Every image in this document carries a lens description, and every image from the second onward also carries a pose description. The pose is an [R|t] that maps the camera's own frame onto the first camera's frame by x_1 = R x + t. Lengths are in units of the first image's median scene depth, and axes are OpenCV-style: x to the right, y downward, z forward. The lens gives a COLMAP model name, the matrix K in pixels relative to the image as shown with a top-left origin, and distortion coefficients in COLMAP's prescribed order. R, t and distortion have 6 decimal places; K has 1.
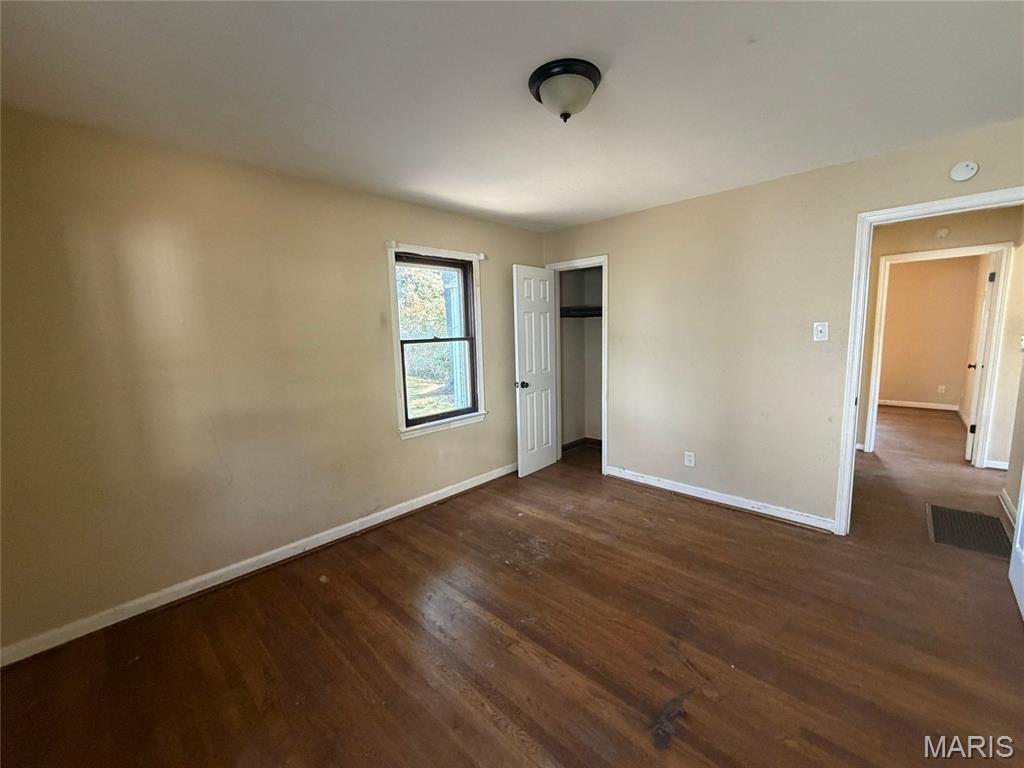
lens RADIAL K [[402.2, 0, 508.5], [0, 402.2, 382.8], [0, 0, 1]] dist [0.000461, 0.000245]
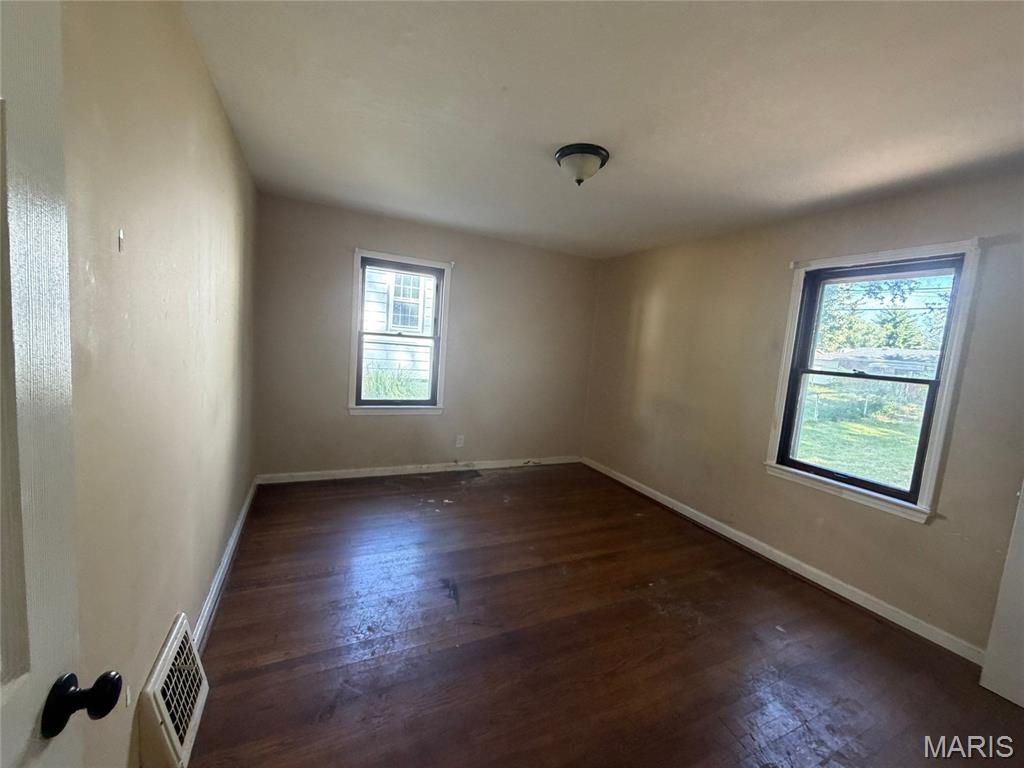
lens RADIAL K [[402.2, 0, 508.5], [0, 402.2, 382.8], [0, 0, 1]] dist [0.000461, 0.000245]
pose [[-0.339426, 0.099649, -0.935340, 0.863431], [-0.186553, 0.967489, 0.170772, -0.117512], [0.921948, 0.232455, -0.309801, 0.757717]]
